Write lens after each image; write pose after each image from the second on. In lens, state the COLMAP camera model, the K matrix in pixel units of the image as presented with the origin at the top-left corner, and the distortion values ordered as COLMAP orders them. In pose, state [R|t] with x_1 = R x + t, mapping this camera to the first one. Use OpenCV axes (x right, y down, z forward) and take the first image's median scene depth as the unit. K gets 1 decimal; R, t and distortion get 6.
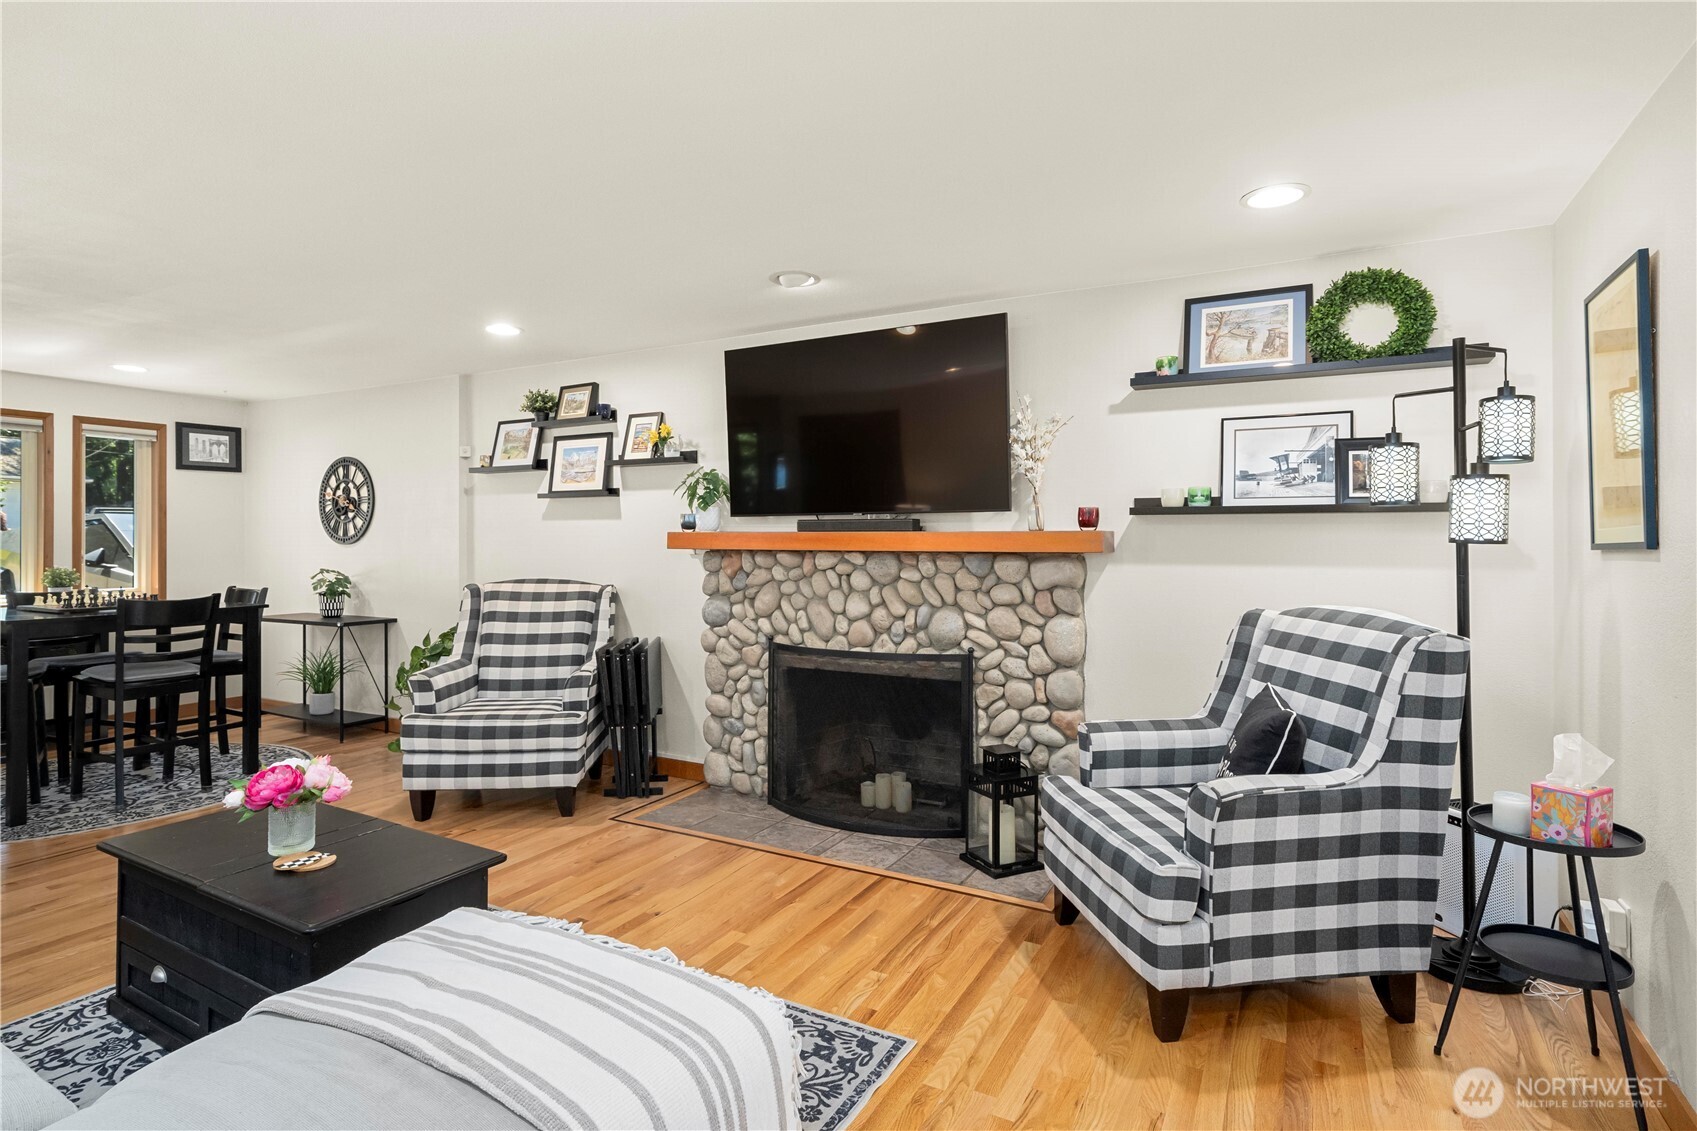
lens RADIAL K [[844.5, 0, 850.6], [0, 844.5, 536.4], [0, 0, 1]] dist [0.003521, 0.000253]
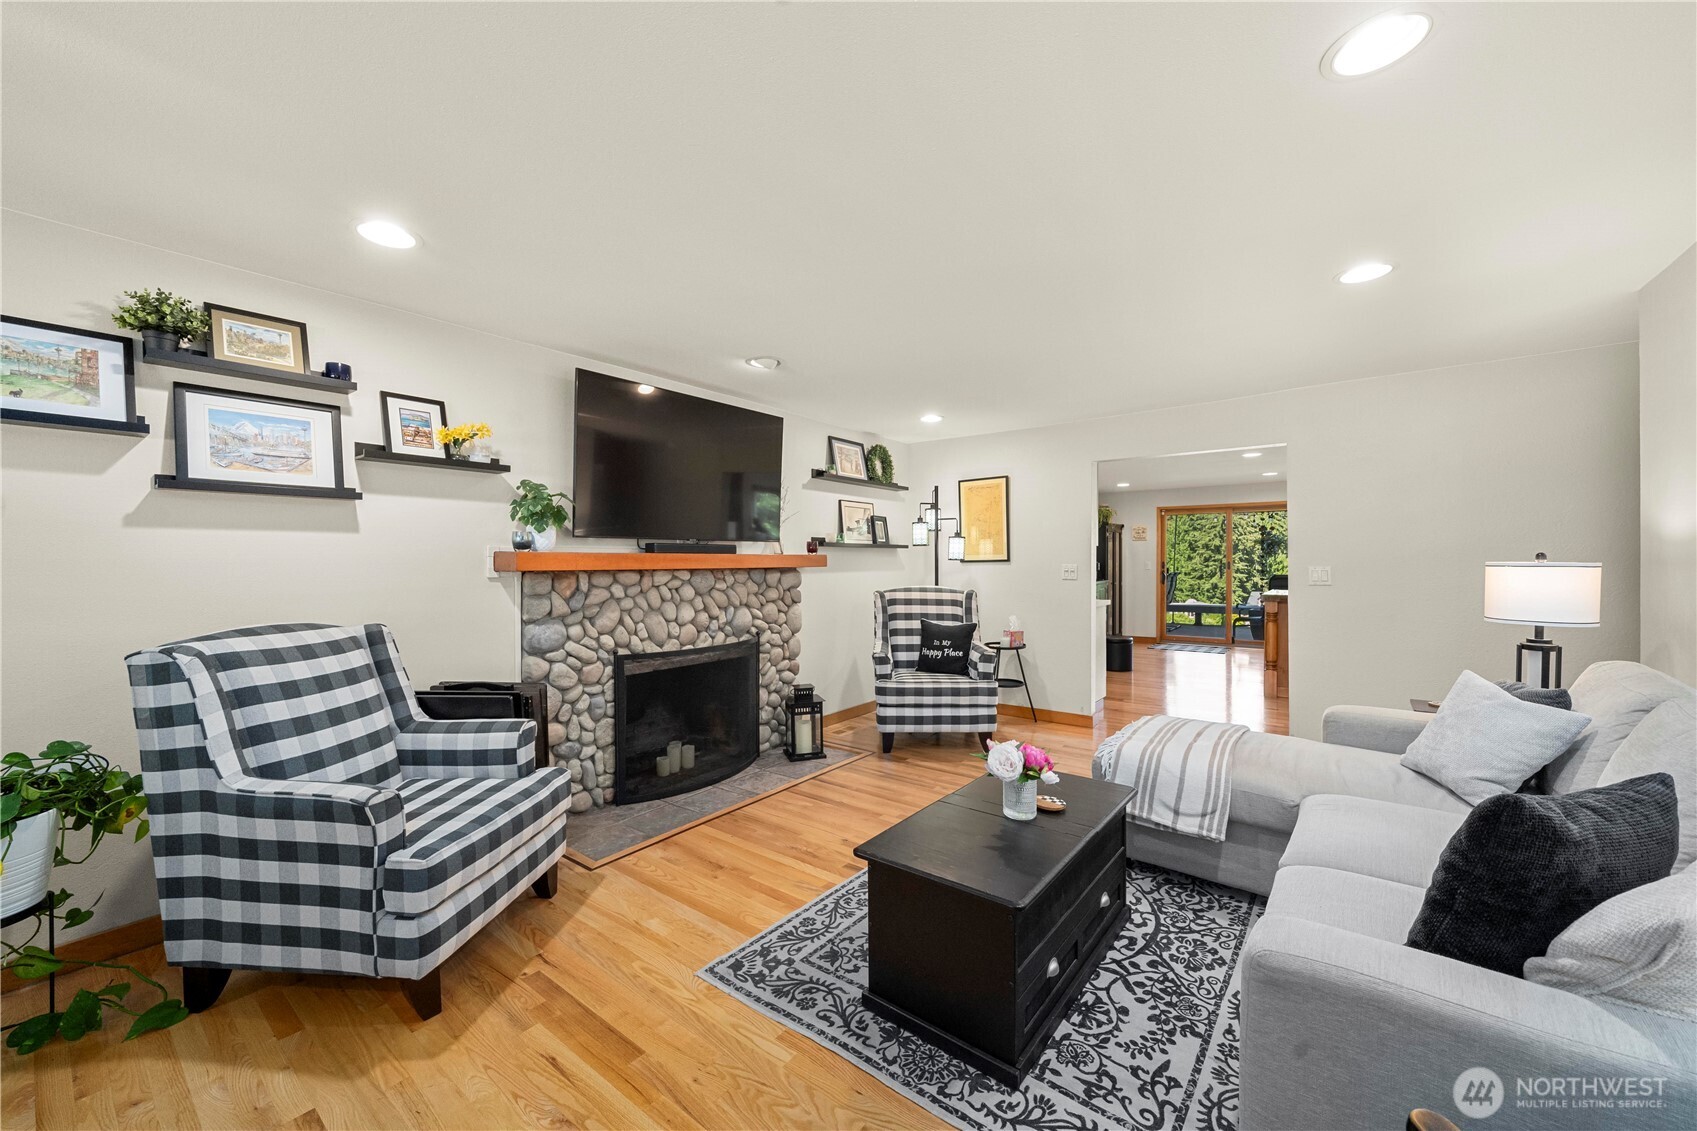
lens RADIAL K [[640.1, 0, 843.5], [0, 640.1, 572.1], [0, 0, 1]] dist [-0.002654, -0.000224]
pose [[0.167969, -0.019056, 0.985608, -0.838415], [0.001245, 0.999816, 0.019119, 0.003739], [-0.985792, -0.001984, 0.167962, 0.575538]]
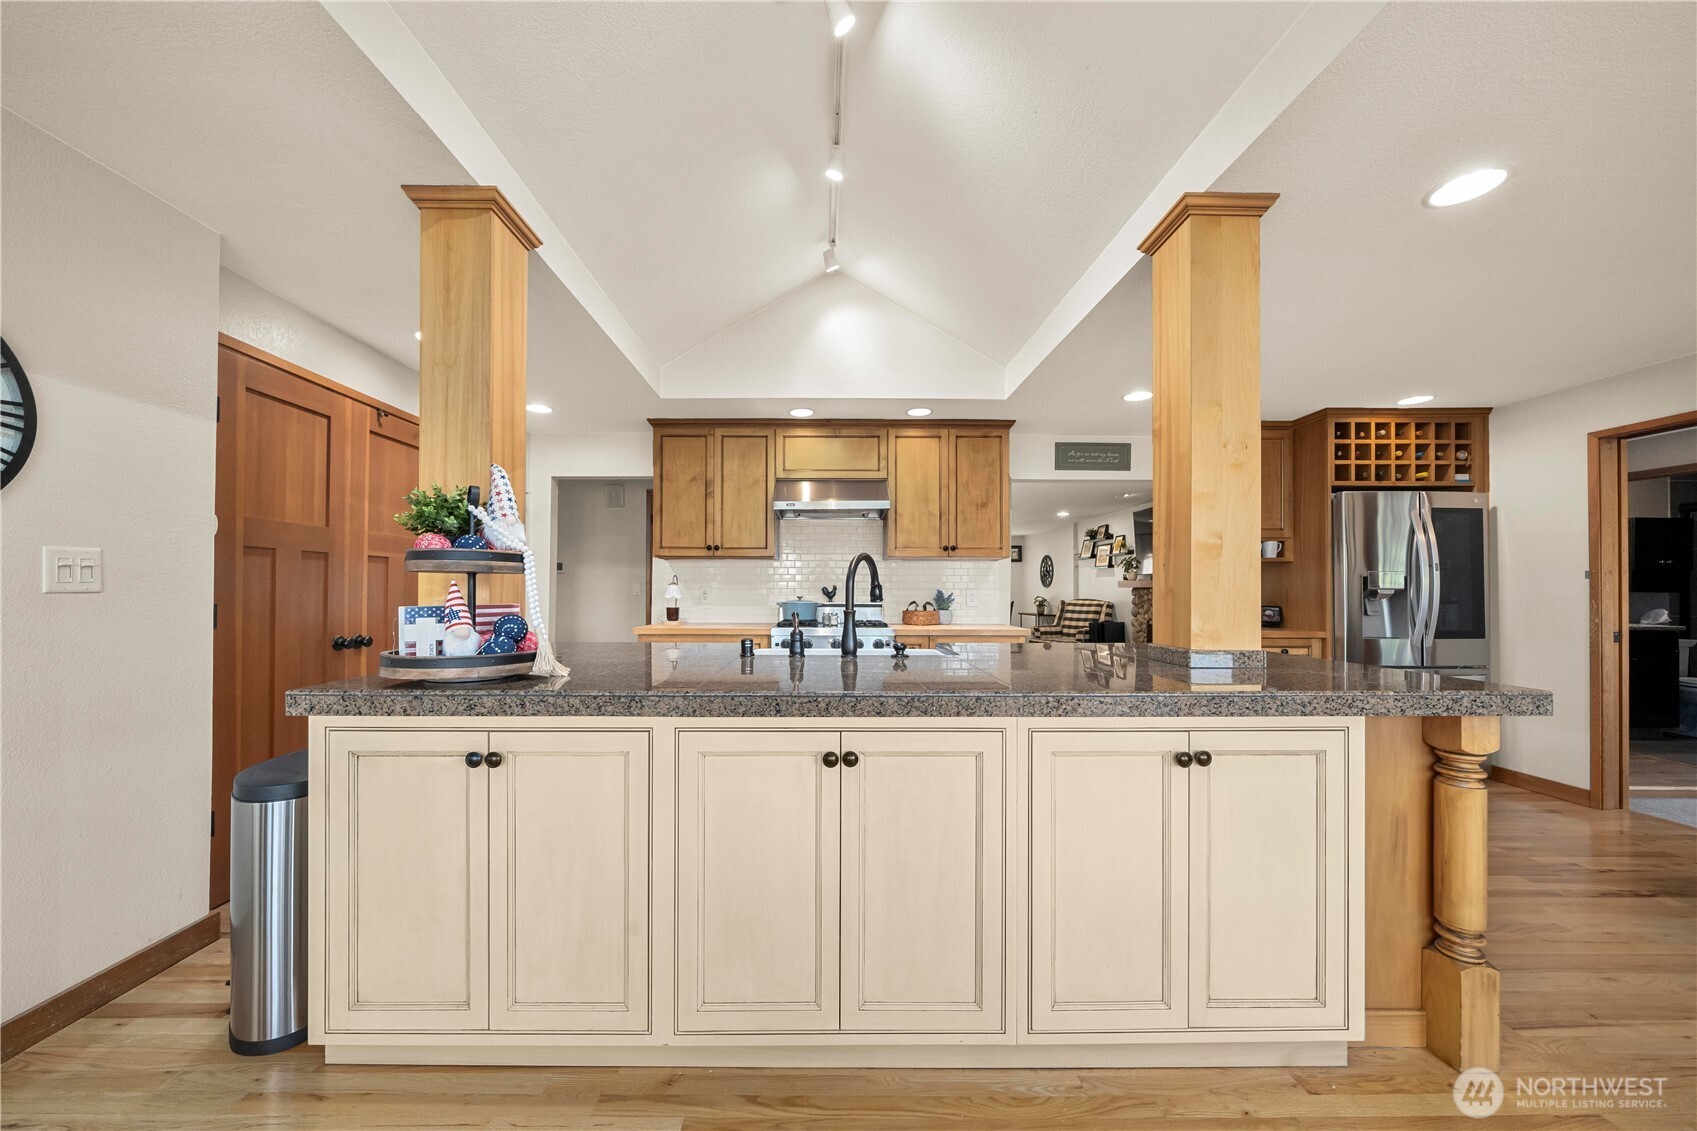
lens RADIAL K [[594.9, 0, 828.6], [0, 594.9, 585.0], [0, 0, 1]] dist [-0.001154, -0.000084]
pose [[0.480775, -0.005944, -0.876824, 1.032288], [-0.000937, 0.999973, -0.007292, 0.022309], [0.876844, 0.004327, 0.480756, -0.735962]]
